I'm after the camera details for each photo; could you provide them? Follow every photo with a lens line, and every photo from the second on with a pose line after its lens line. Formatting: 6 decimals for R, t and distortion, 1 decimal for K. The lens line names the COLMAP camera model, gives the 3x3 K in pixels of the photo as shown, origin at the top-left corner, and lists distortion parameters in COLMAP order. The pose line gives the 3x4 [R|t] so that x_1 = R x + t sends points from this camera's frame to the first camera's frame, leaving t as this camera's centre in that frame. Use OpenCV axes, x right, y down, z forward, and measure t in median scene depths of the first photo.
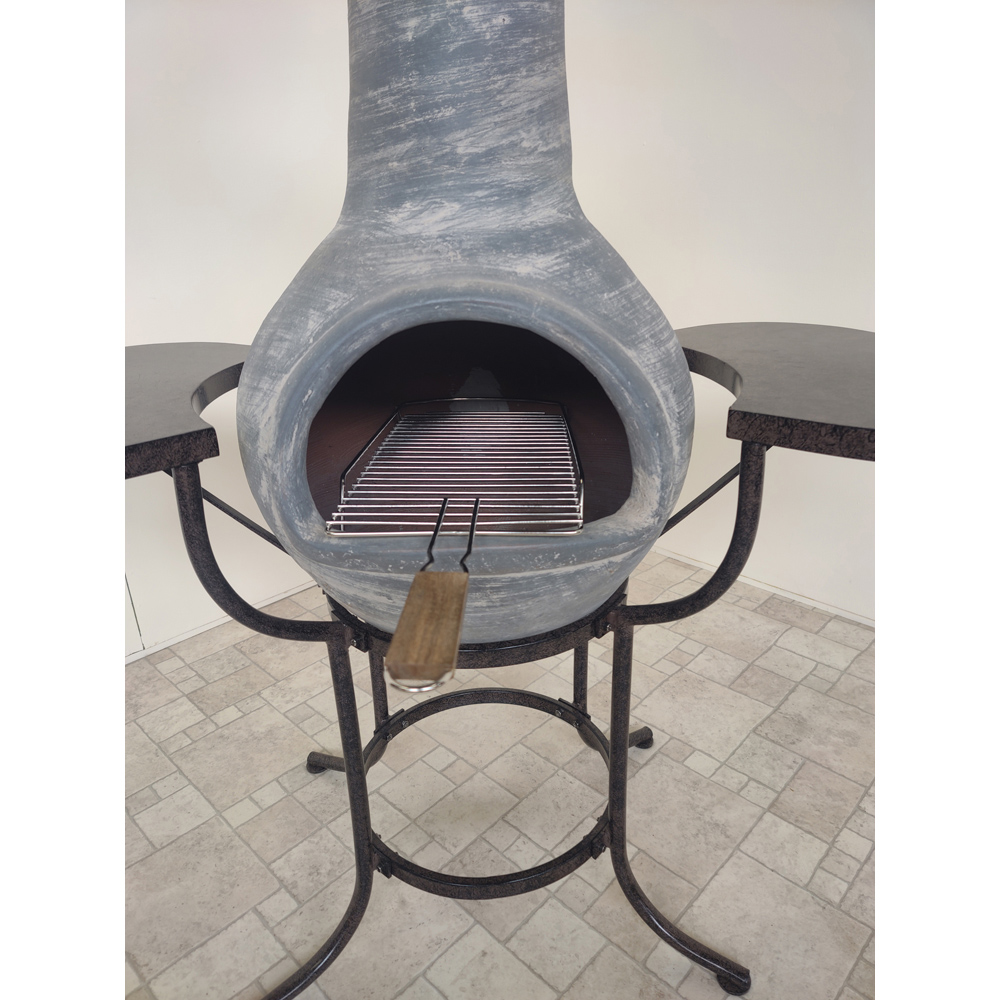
lens RADIAL K [[728.9, 0, 500.2], [0, 728.9, 494.3], [0, 0, 1]] dist [0.096977, -0.106171]
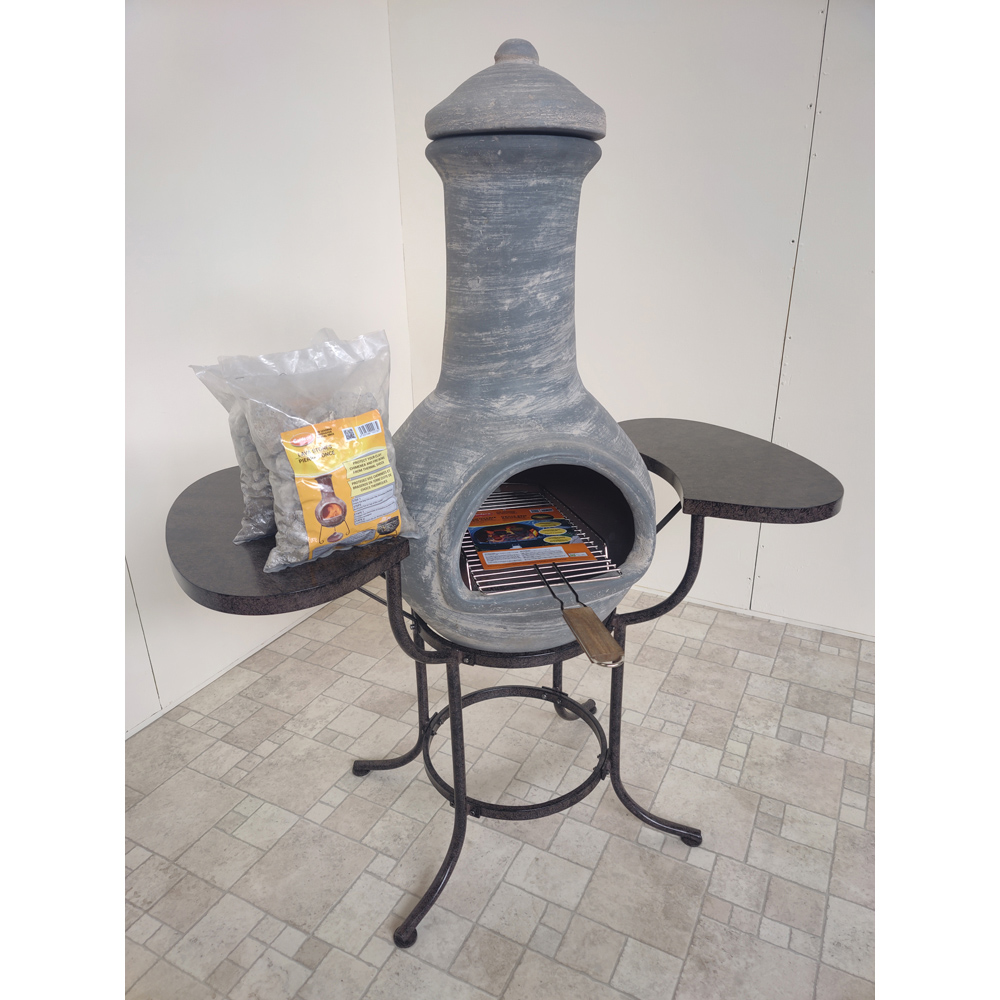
lens RADIAL K [[728.9, 0, 492.8], [0, 728.9, 497.5], [0, 0, 1]] dist [0.096977, -0.106171]
pose [[0.960728, -0.091175, 0.262085, -0.397074], [0.096033, 0.995362, -0.005758, -0.098038], [-0.260344, 0.030701, 0.965028, -0.401521]]
